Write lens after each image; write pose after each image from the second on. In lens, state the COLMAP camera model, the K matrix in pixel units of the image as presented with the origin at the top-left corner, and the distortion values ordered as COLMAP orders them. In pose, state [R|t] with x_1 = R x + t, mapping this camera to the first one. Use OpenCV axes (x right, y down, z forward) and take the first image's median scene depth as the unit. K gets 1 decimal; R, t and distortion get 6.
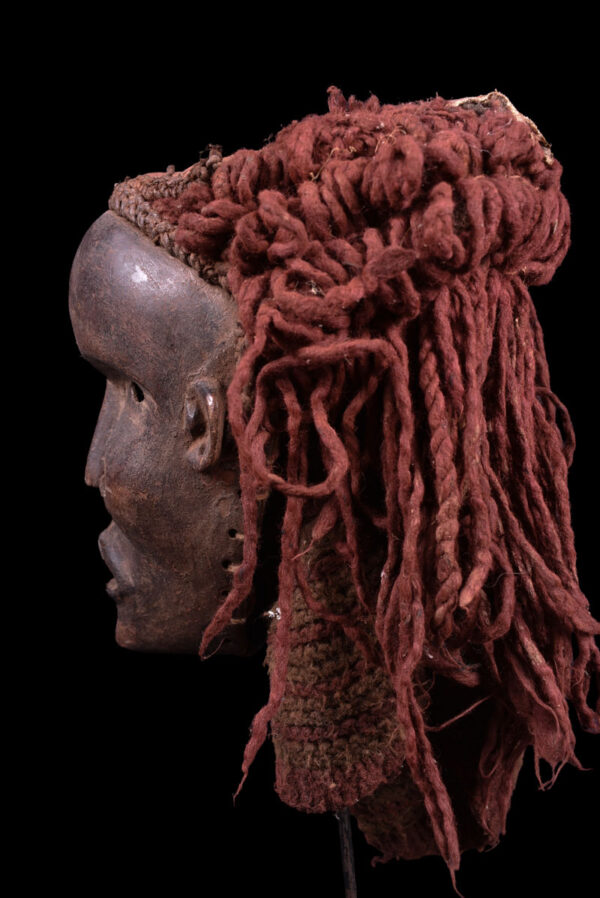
lens RADIAL K [[922.9, 0, 308.7], [0, 922.9, 450.8], [0, 0, 1]] dist [-0.082625, 0.000000]
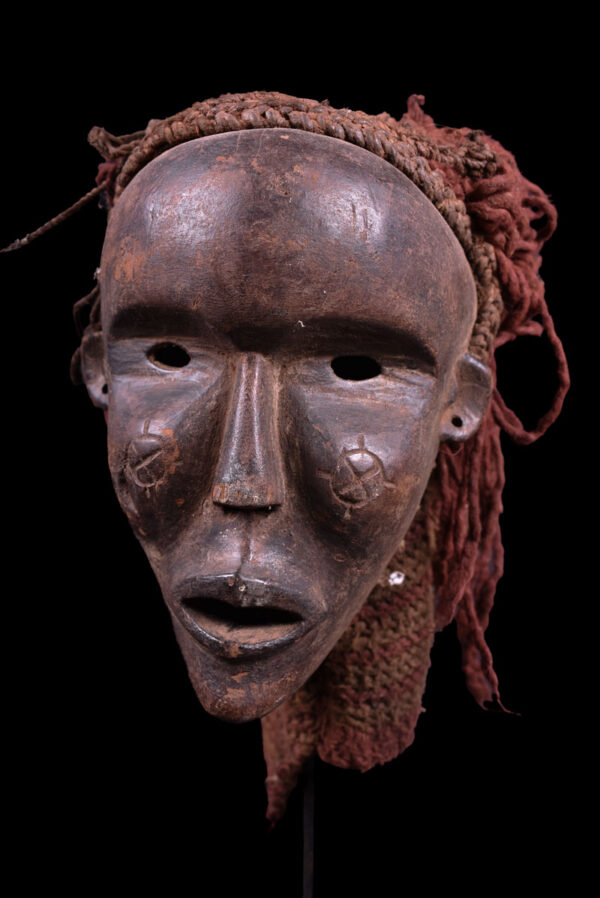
lens RADIAL K [[922.9, 0, 300.1], [0, 922.9, 448.5], [0, 0, 1]] dist [-0.082625, 0.000000]
pose [[0.024567, -0.097073, 0.994974, -1.125148], [0.095416, 0.990958, 0.094326, -0.082538], [-0.995134, 0.092619, 0.033607, 1.127908]]
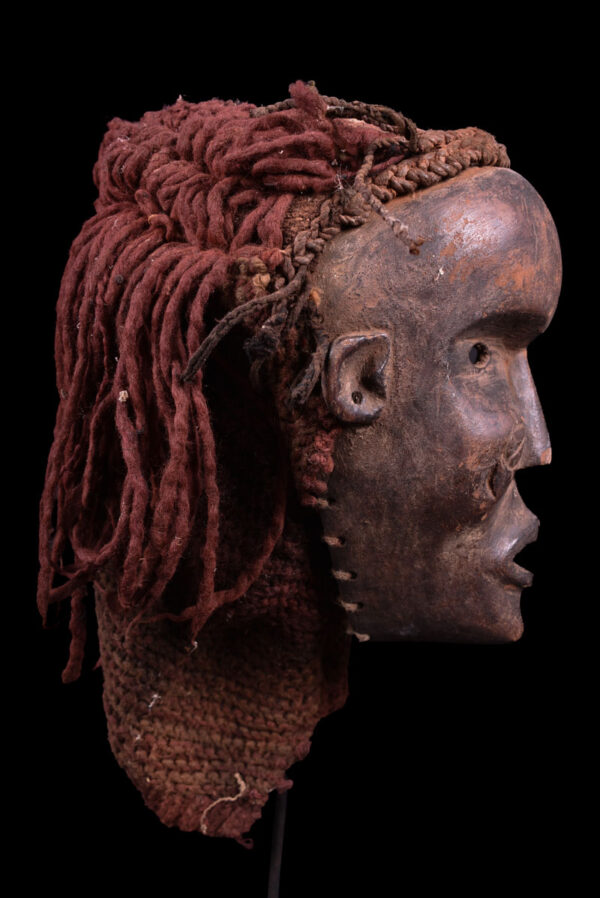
lens RADIAL K [[922.9, 0, 309.6], [0, 922.9, 447.0], [0, 0, 1]] dist [-0.082625, 0.000000]
pose [[-0.997518, 0.002367, 0.070378, -0.077668], [0.019941, 0.968017, 0.250091, -0.261547], [-0.067535, 0.250873, -0.965661, 2.314924]]
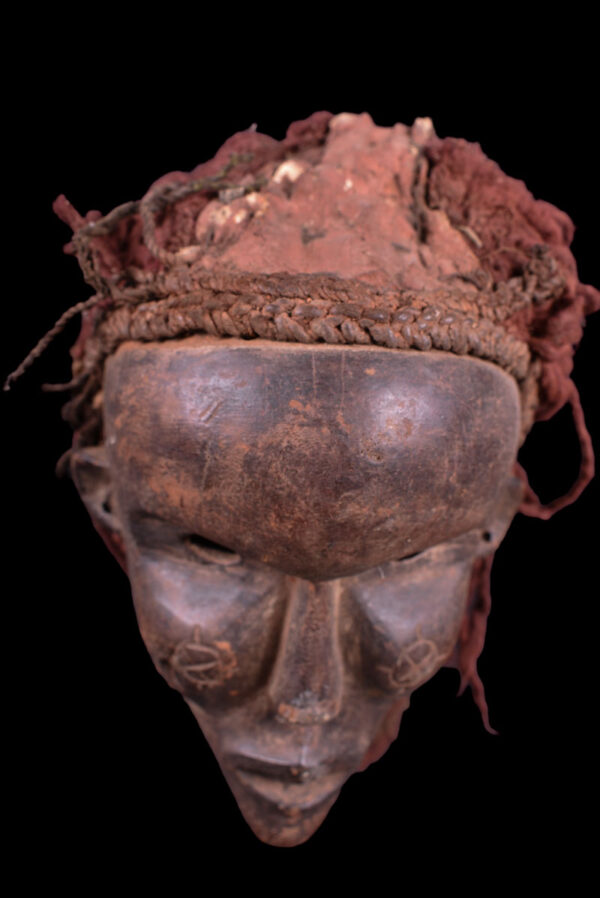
lens RADIAL K [[922.9, 0, 304.0], [0, 922.9, 446.0], [0, 0, 1]] dist [-0.082625, 0.000000]
pose [[-0.166819, -0.488867, 0.856260, -0.882184], [0.063913, 0.861241, 0.504162, -0.596950], [-0.983914, 0.138830, -0.112427, 1.280287]]
